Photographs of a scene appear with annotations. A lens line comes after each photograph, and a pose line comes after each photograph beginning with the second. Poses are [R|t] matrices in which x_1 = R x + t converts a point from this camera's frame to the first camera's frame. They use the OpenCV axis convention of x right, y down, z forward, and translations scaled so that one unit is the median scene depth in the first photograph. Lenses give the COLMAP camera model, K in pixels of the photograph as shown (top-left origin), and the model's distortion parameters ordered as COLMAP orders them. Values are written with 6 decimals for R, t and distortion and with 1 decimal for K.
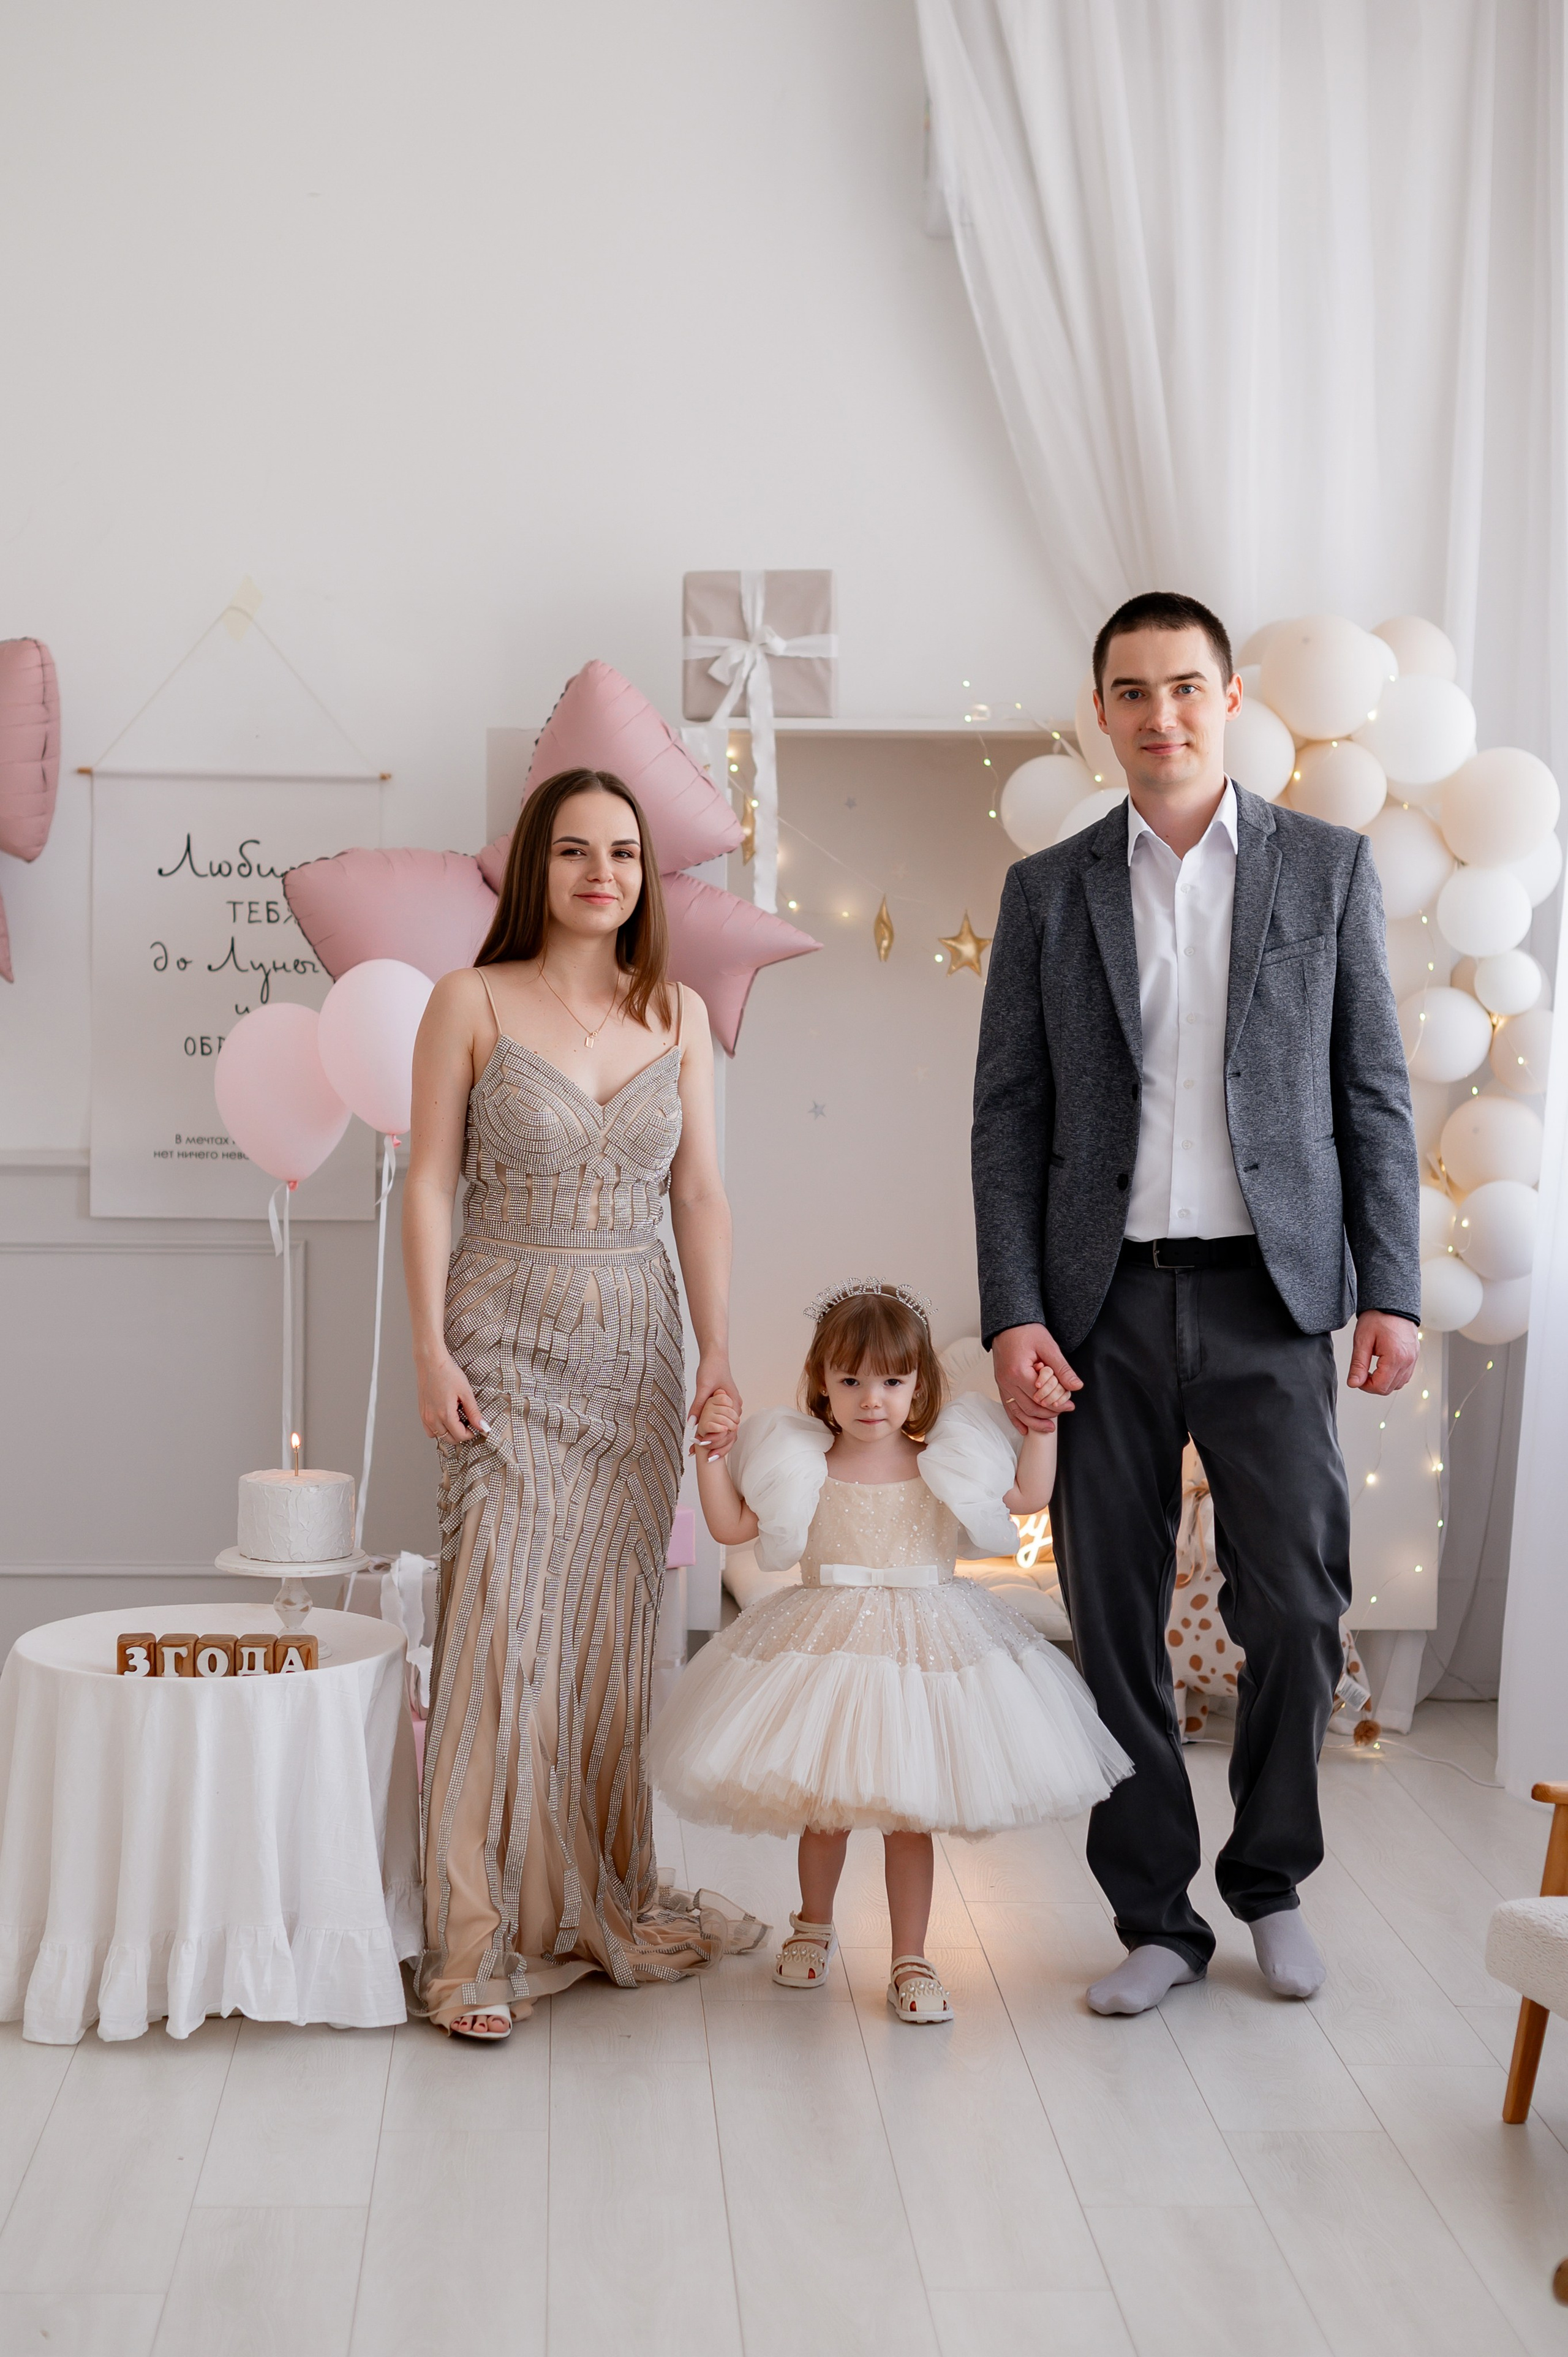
lens RADIAL K [[3785.9, 0, 770.5], [0, 3785.9, 1156.0], [0, 0, 1]] dist [-0.036605, 0.000000]
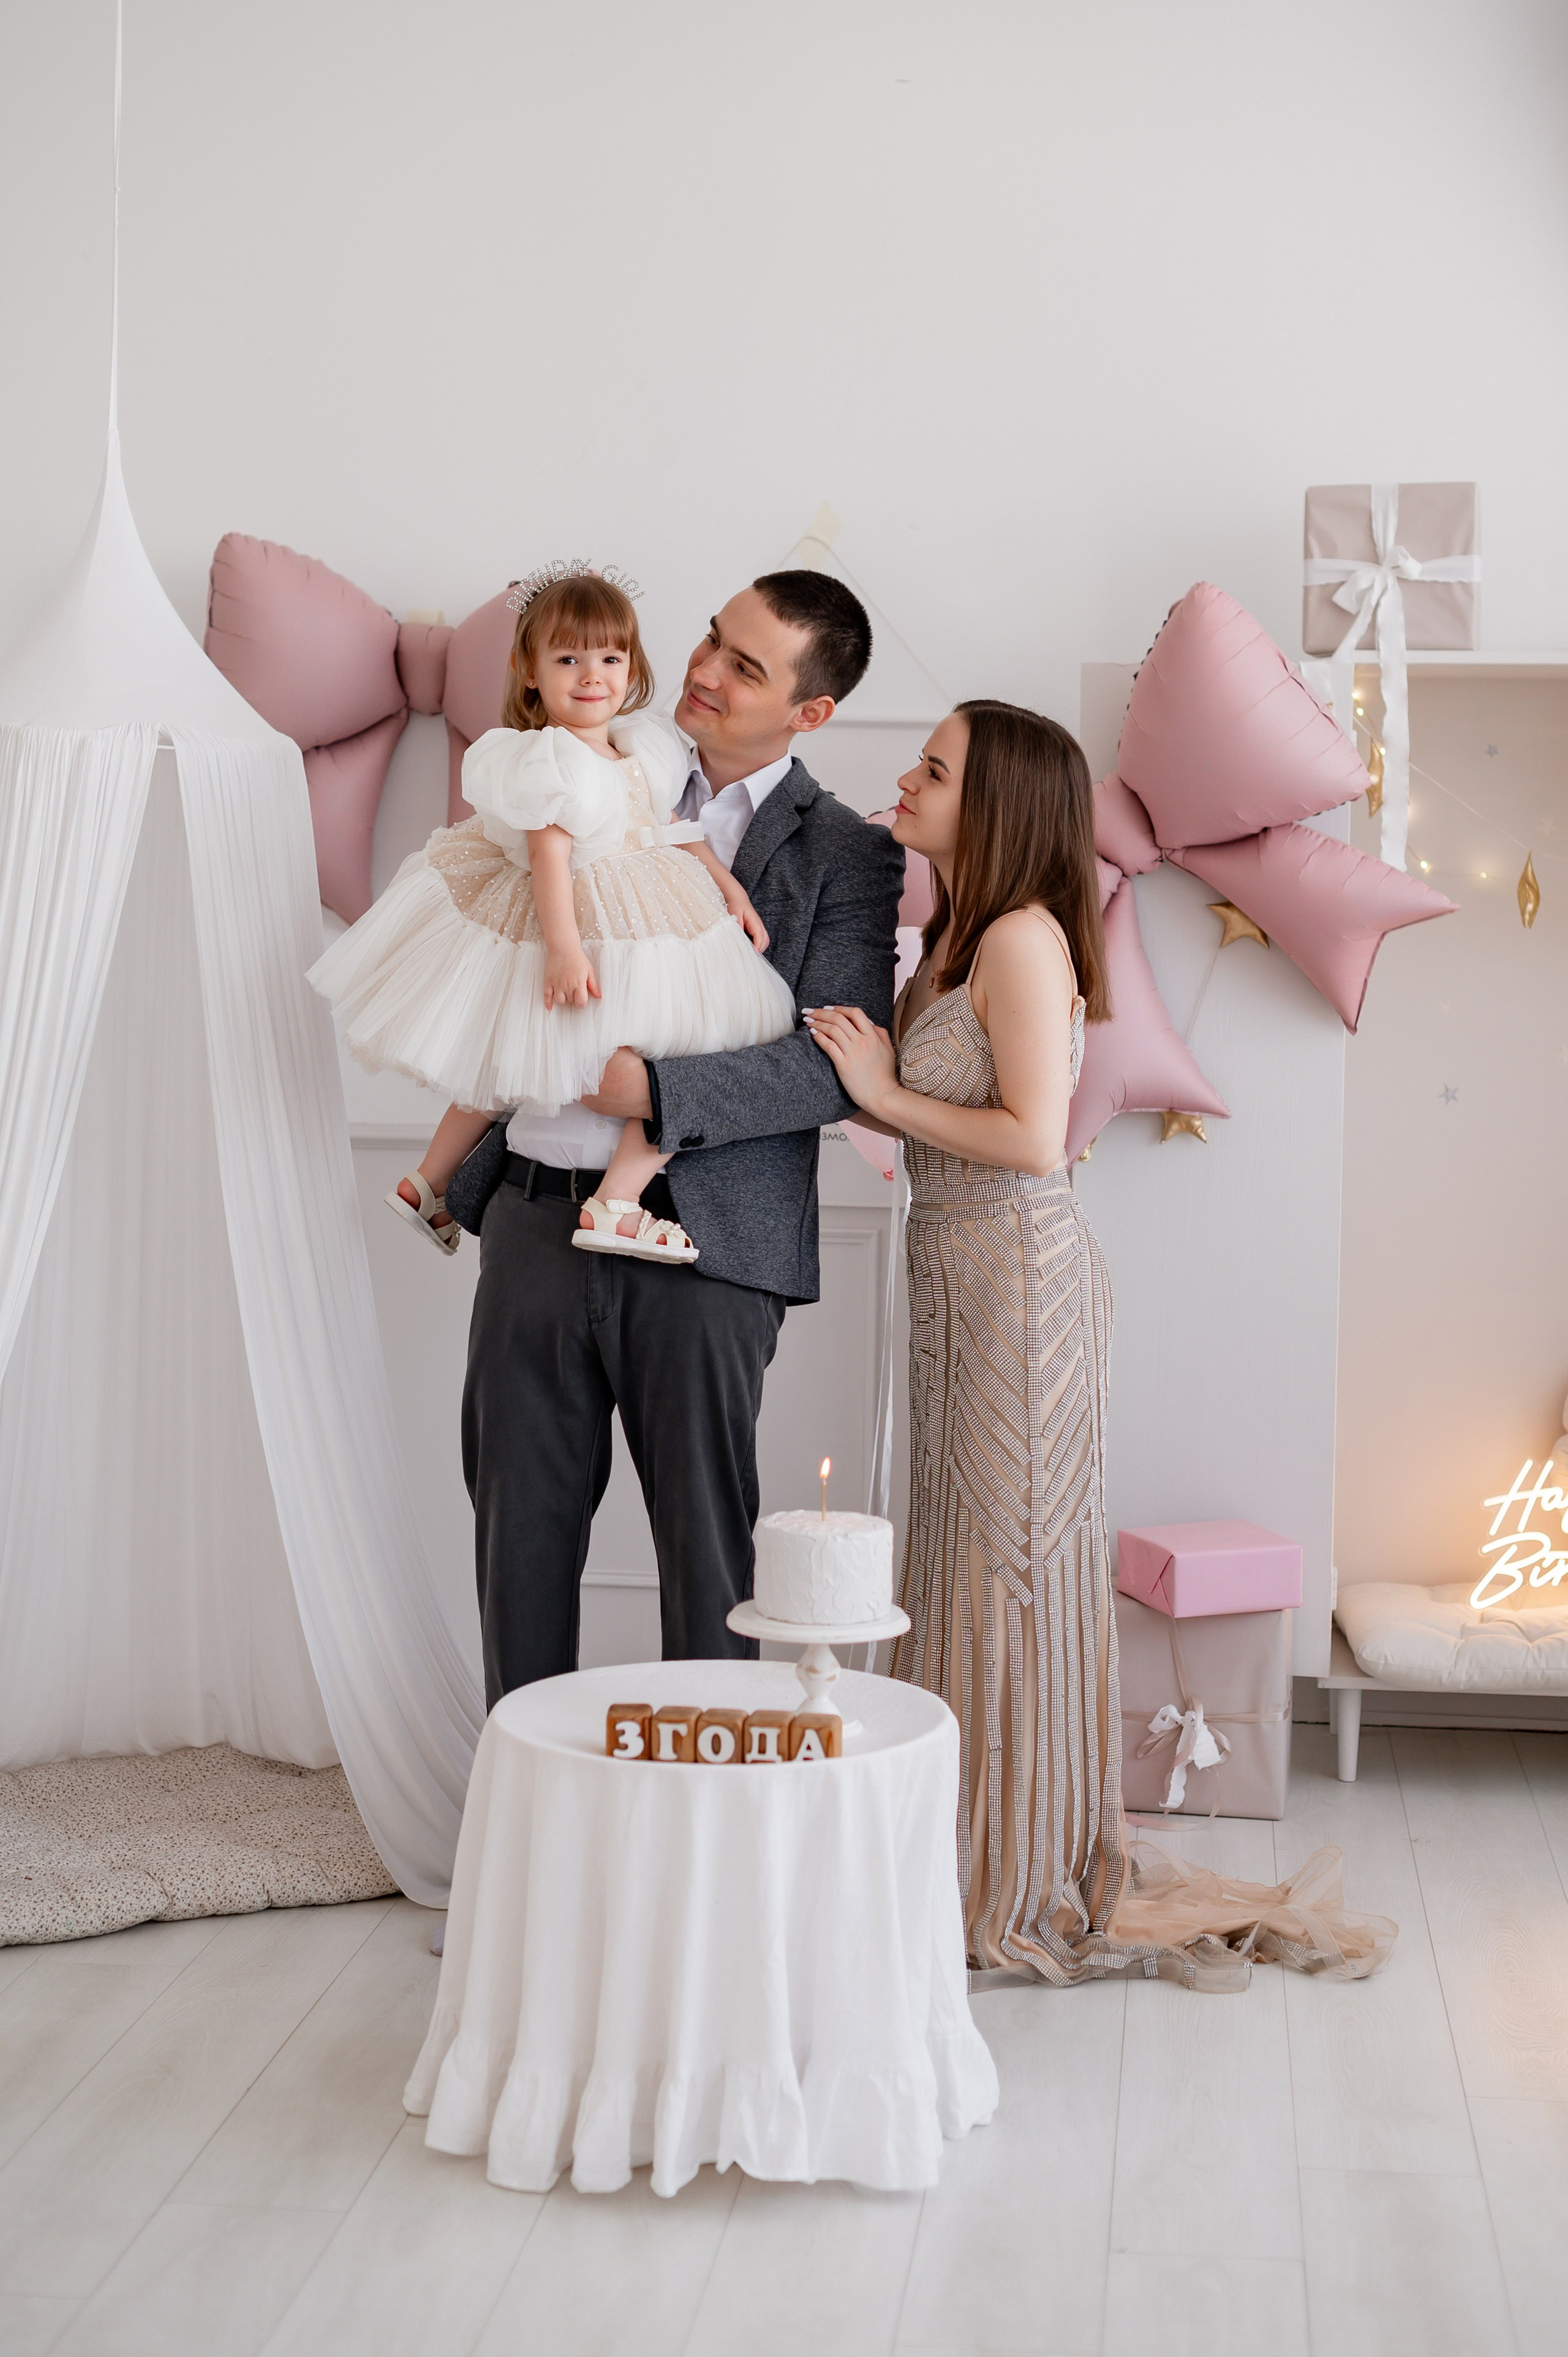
lens RADIAL K [[3451.8, 0, 824.0], [0, 3451.8, 1157.5], [0, 0, 1]] dist [-0.024957, 0.000000]
pose [[0.986649, 0.015379, -0.162131, -0.000969], [-0.013966, 0.999854, 0.009856, -0.003401], [0.162259, -0.007460, 0.986720, 0.182664]]
